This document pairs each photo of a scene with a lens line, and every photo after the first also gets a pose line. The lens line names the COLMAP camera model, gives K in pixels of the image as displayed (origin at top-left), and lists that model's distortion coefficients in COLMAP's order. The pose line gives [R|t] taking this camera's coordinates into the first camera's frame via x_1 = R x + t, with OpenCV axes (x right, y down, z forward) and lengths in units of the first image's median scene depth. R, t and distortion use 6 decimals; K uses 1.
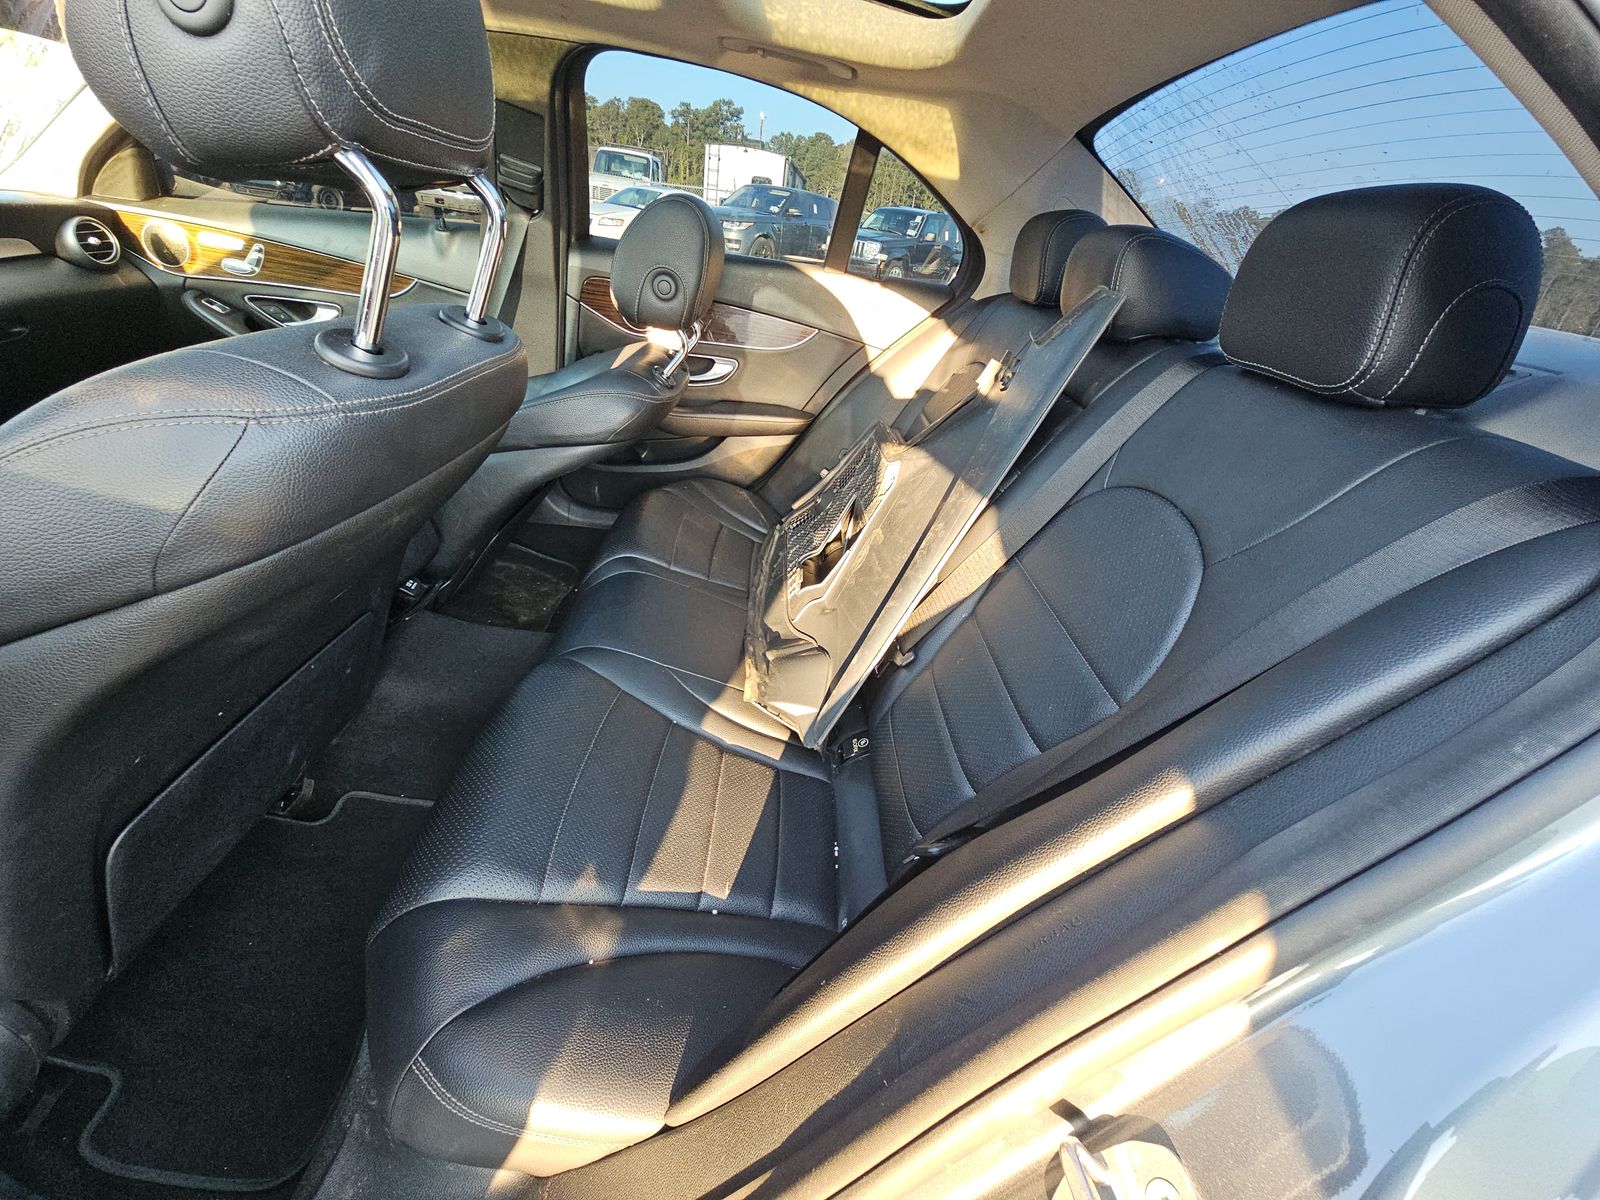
lens RADIAL K [[644.8, 0, 797.0], [0, 644.8, 587.9], [0, 0, 1]] dist [0.015678, -0.012623]
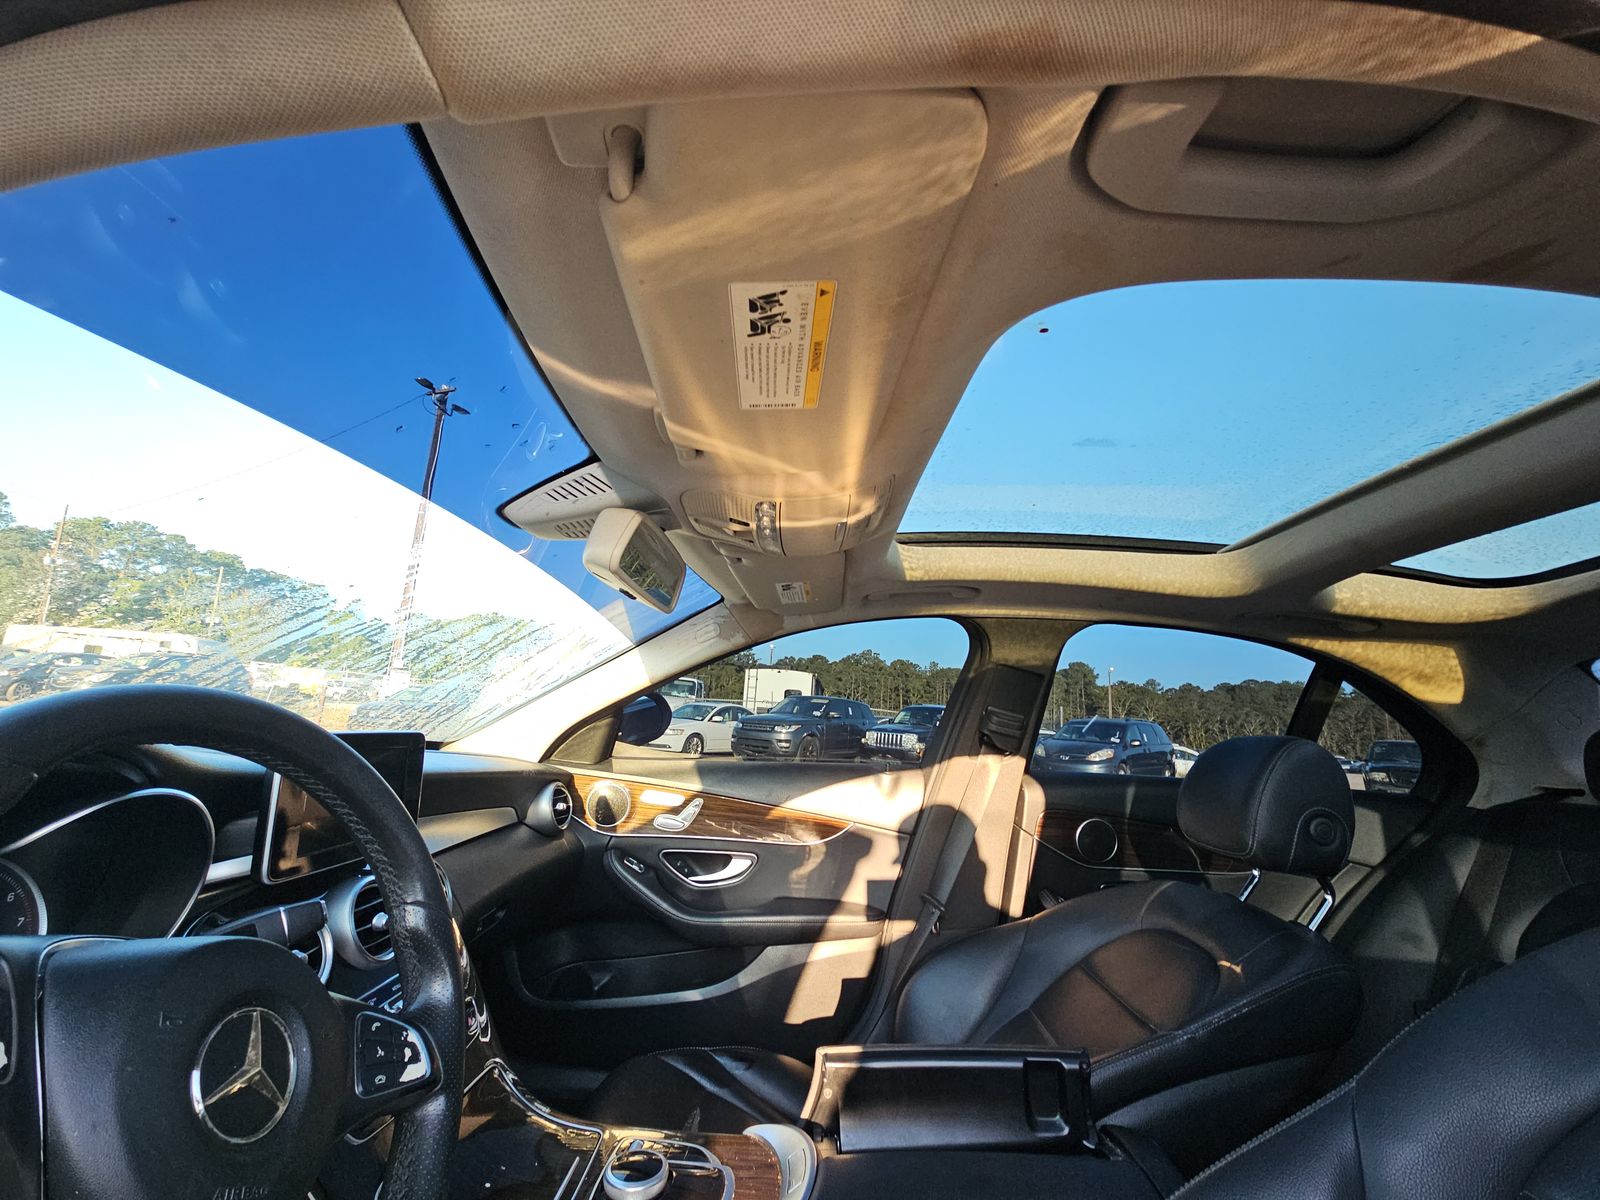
lens RADIAL K [[644.8, 0, 803.0], [0, 644.8, 616.0], [0, 0, 1]] dist [0.015678, -0.012623]
pose [[0.998160, -0.060014, 0.008682, -1.243400], [0.052280, 0.779174, -0.624624, -0.239498], [0.030721, 0.623928, 0.780878, 0.129405]]
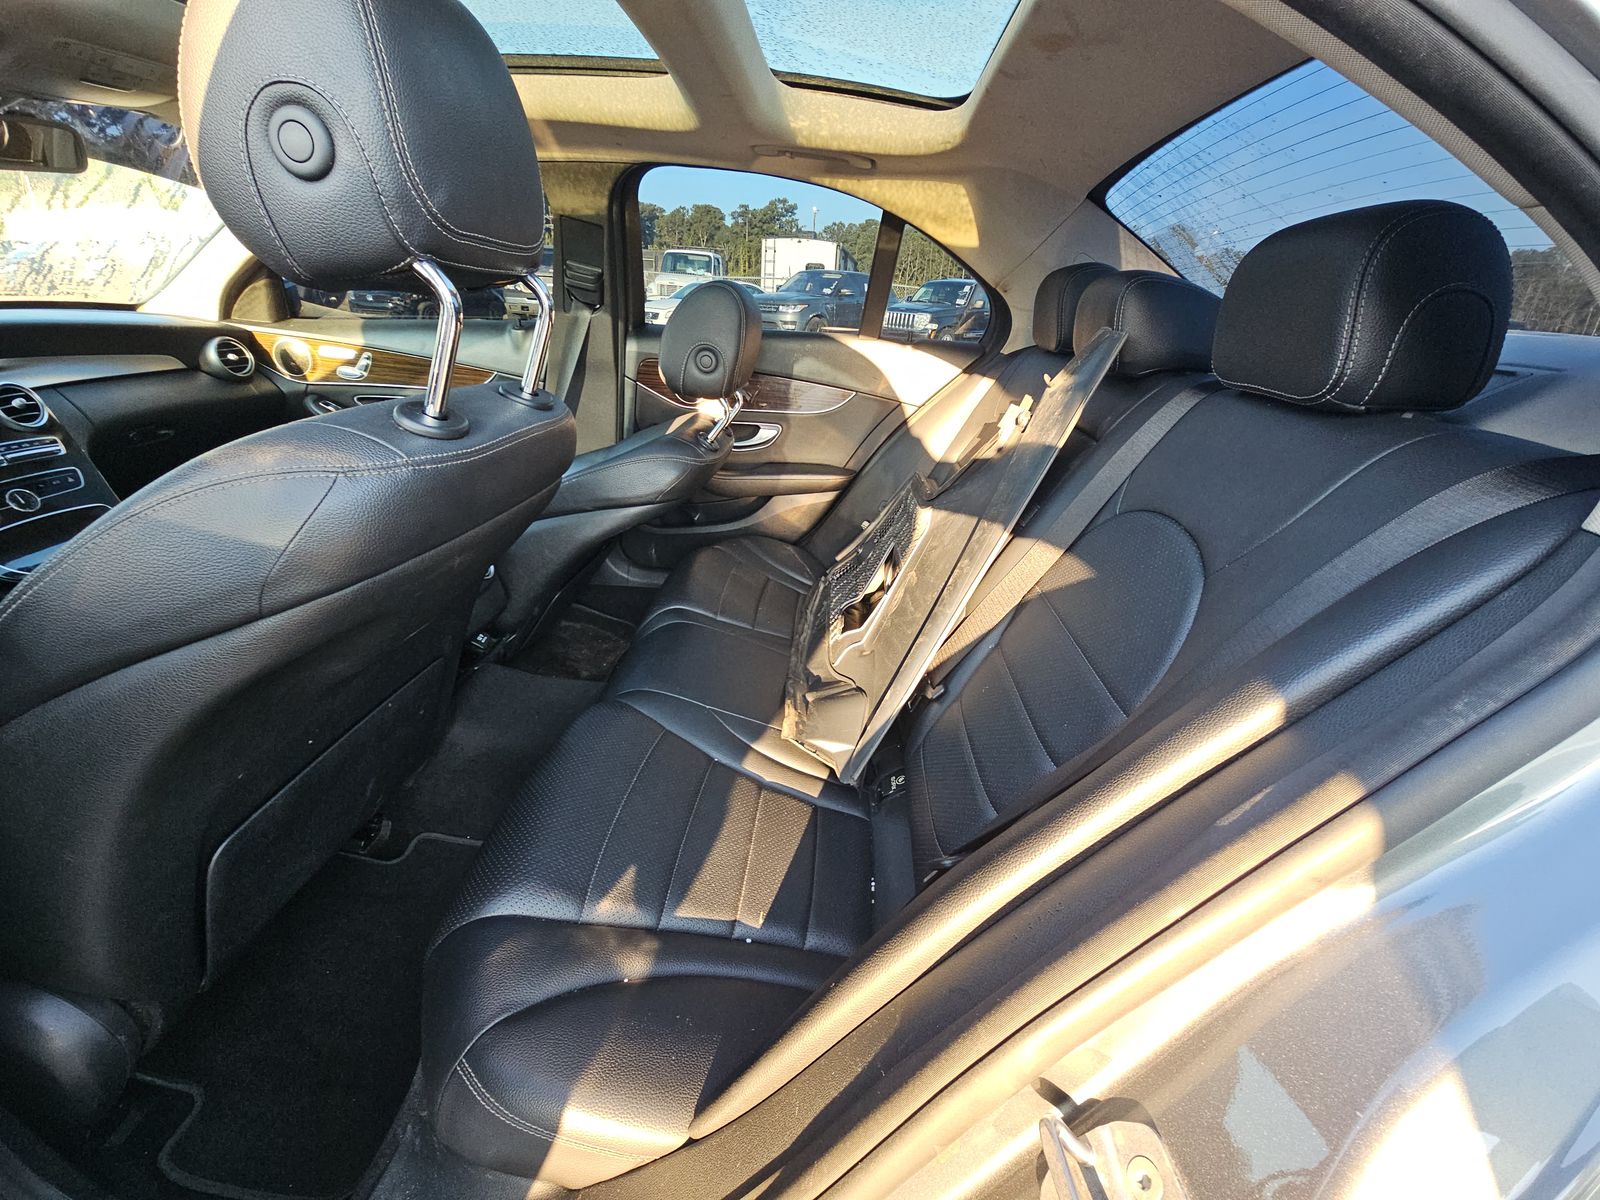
lens RADIAL K [[644.8, 0, 796.8], [0, 644.8, 586.3], [0, 0, 1]] dist [0.015678, -0.012623]
pose [[0.994465, -0.036240, -0.098622, 0.057633], [0.026011, 0.994331, -0.103096, 0.044475], [0.101799, 0.099960, 0.989770, -0.047056]]
